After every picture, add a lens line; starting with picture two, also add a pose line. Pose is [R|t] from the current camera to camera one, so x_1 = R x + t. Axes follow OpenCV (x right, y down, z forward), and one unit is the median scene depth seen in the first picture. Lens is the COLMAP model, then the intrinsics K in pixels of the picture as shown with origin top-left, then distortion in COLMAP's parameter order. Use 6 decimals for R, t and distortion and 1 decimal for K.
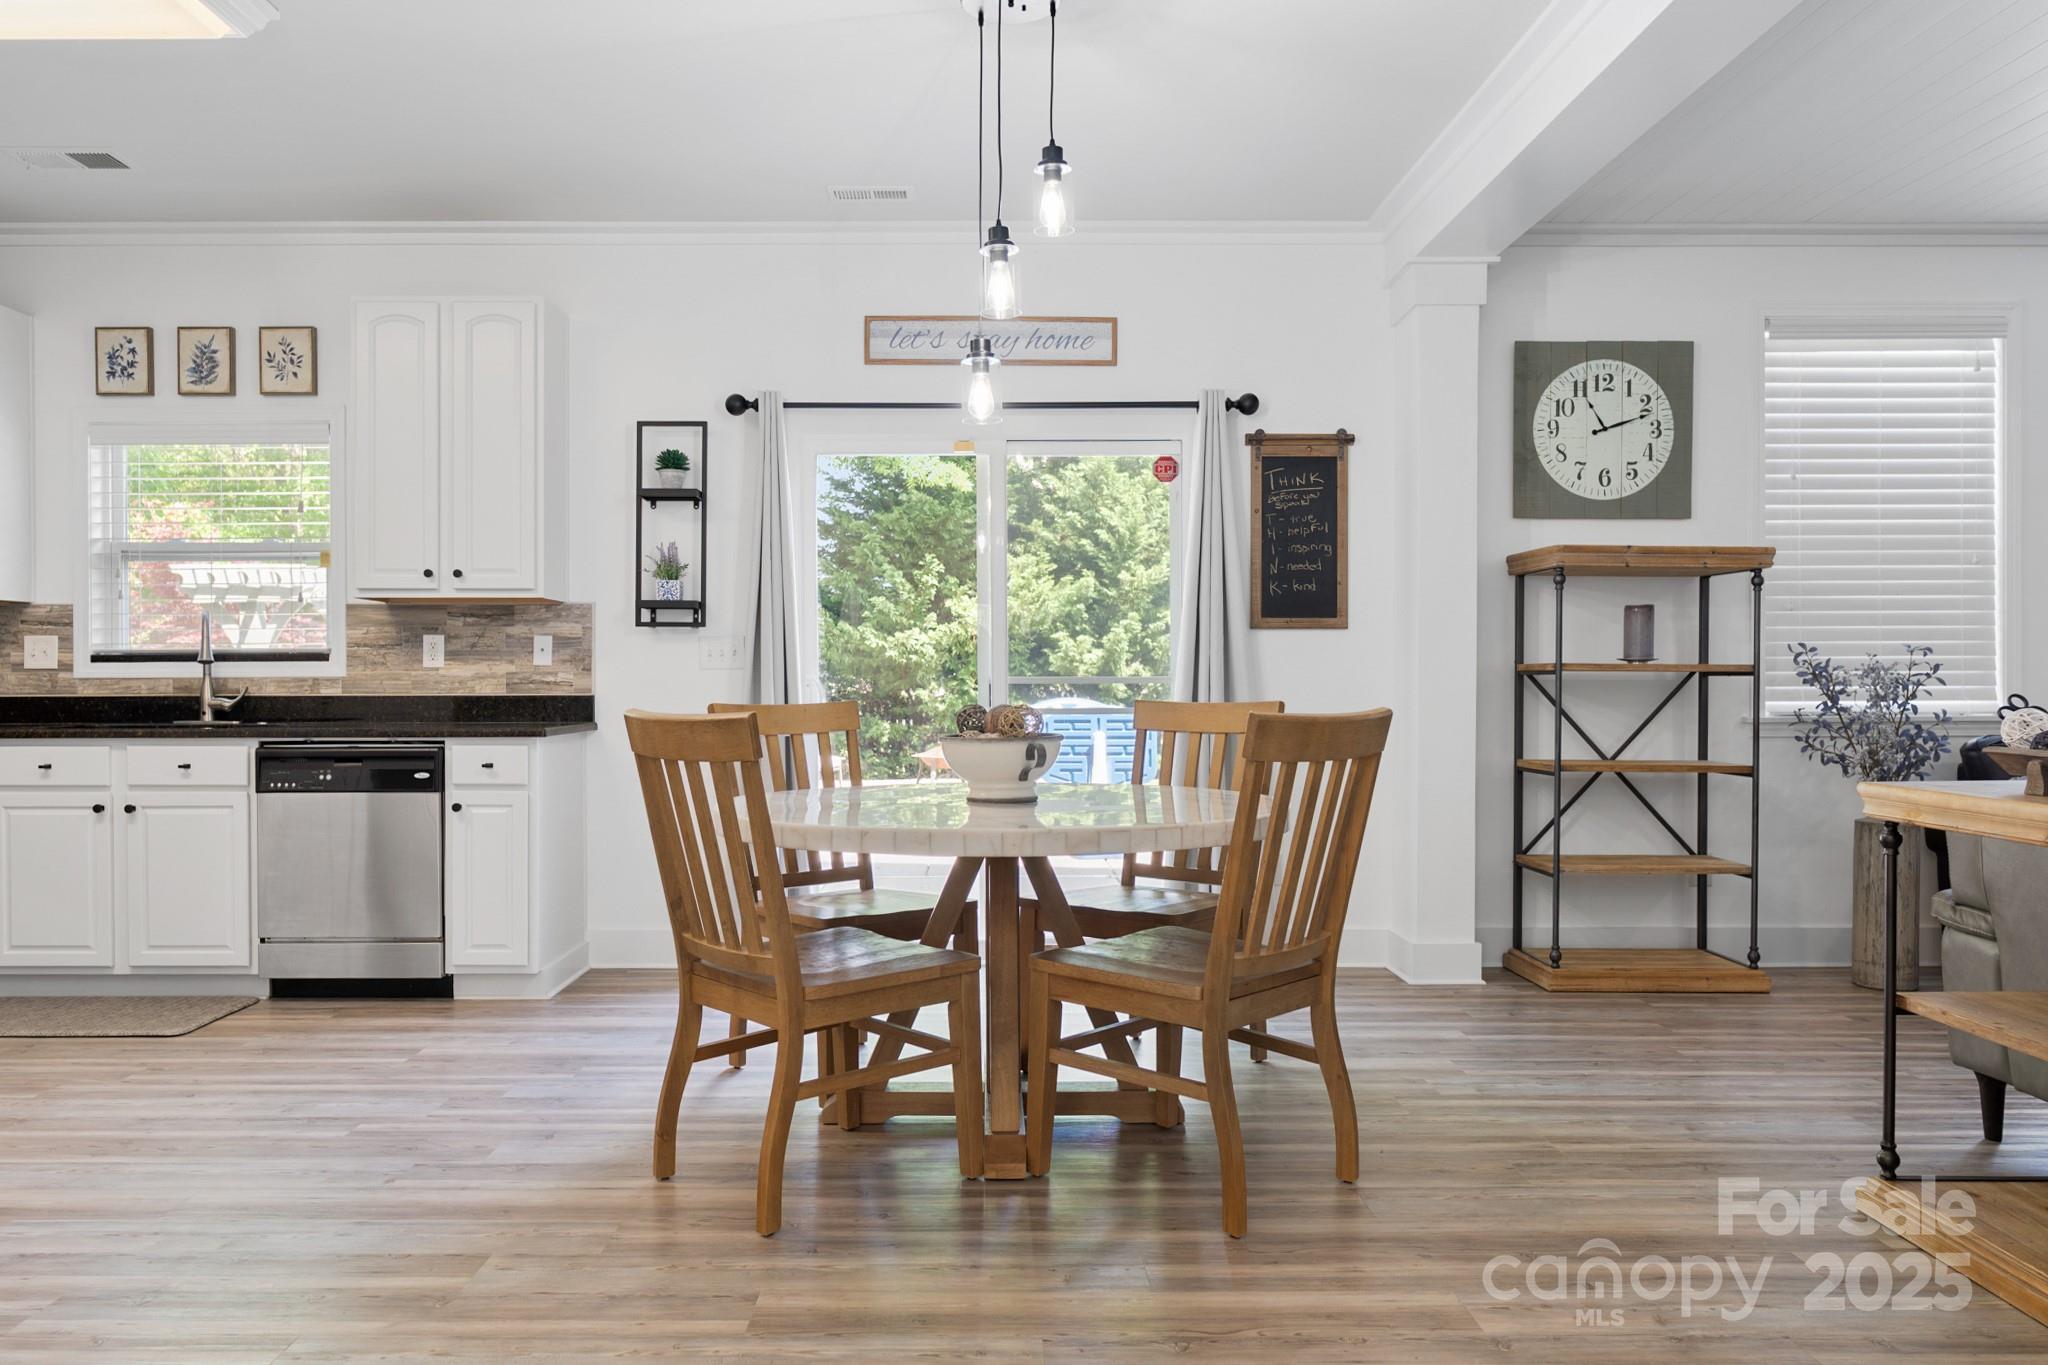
lens RADIAL K [[1424.9, 0, 978.6], [0, 1424.9, 715.3], [0, 0, 1]] dist [0.002150, -0.003764]
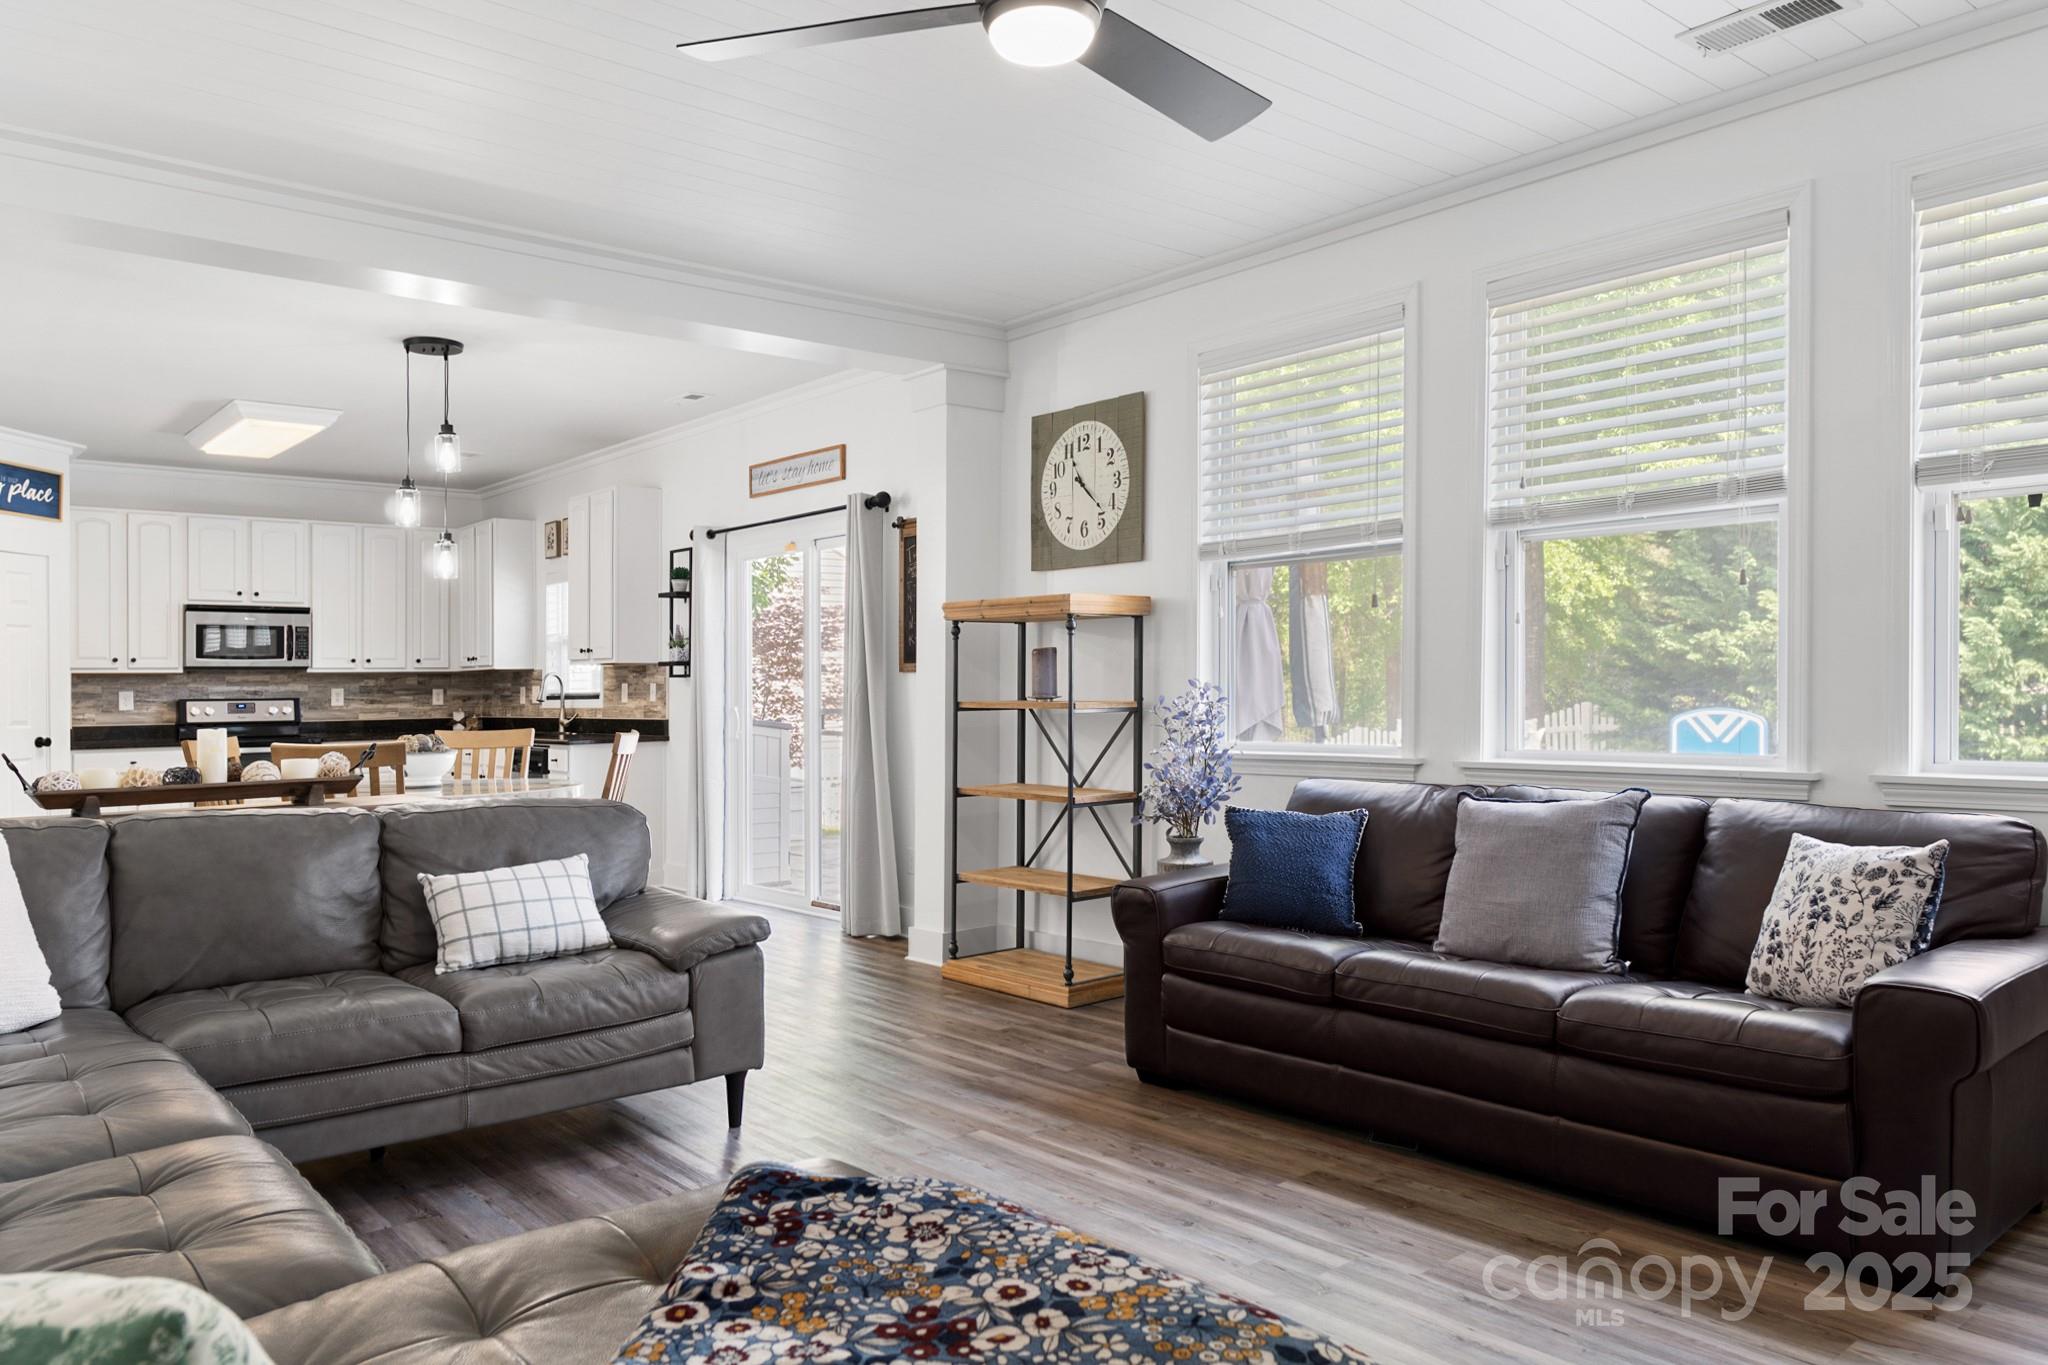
lens RADIAL K [[1415.4, 0, 1025.7], [0, 1415.4, 696.6], [0, 0, 1]] dist [-0.001712, 0.002038]
pose [[0.647601, -0.002884, -0.761974, 1.240325], [-0.004306, 0.999963, -0.007444, -0.030670], [0.761967, 0.008102, 0.647565, 0.266971]]
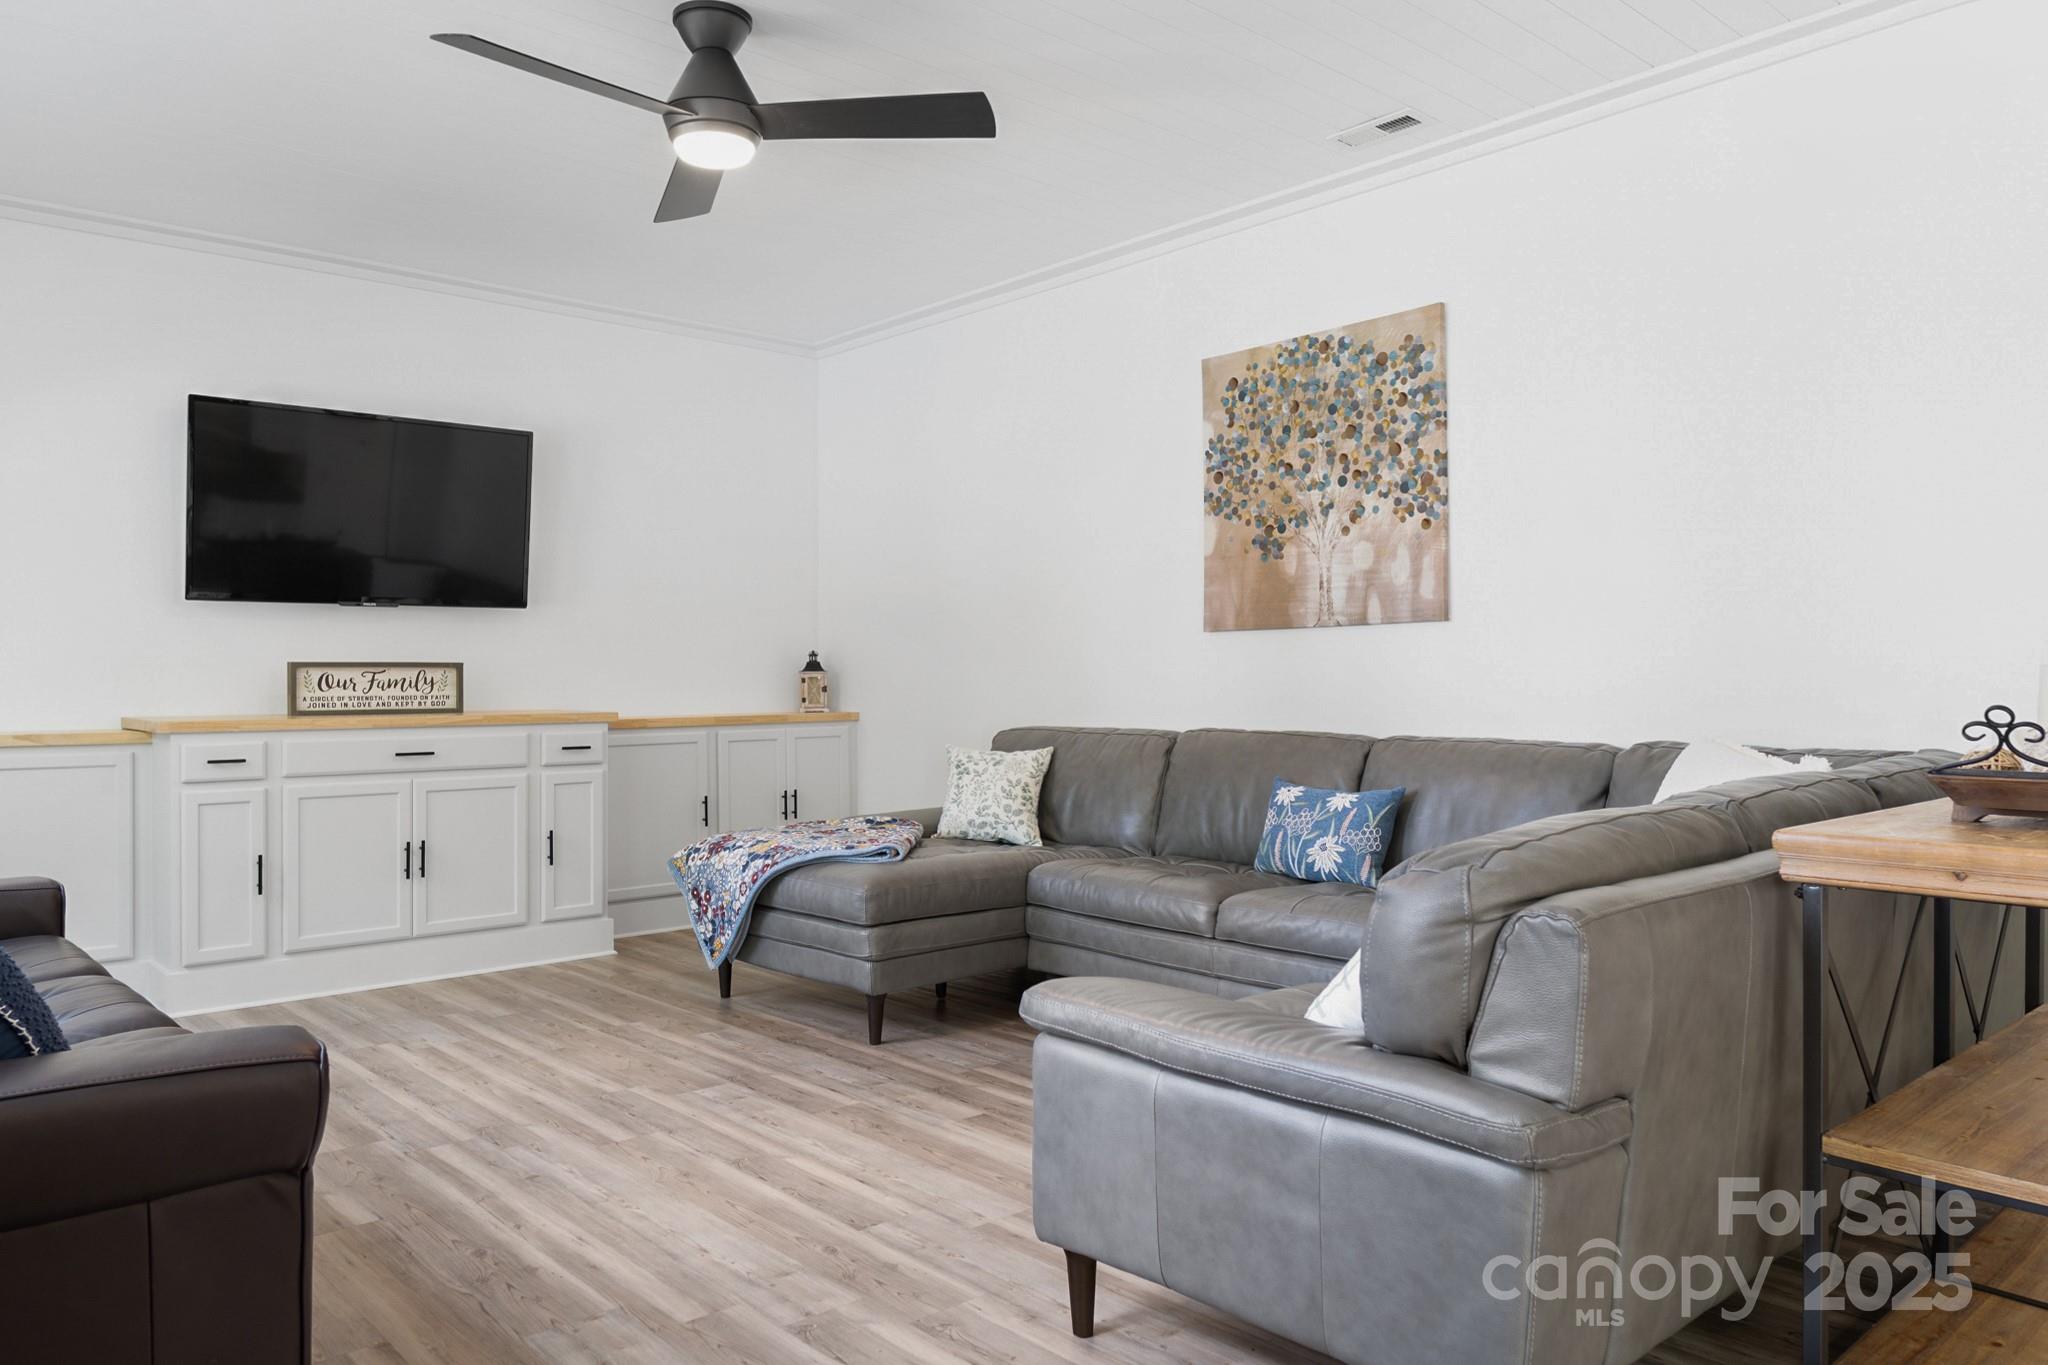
lens RADIAL K [[1420.4, 0, 1024.0], [0, 1420.4, 682.5], [0, 0, 1]] dist [-0.001547, -0.001909]
pose [[-0.666864, 0.000058, 0.745179, 0.275188], [0.024348, 0.999468, 0.021712, -0.029216], [-0.744781, 0.032622, -0.666511, 0.925029]]
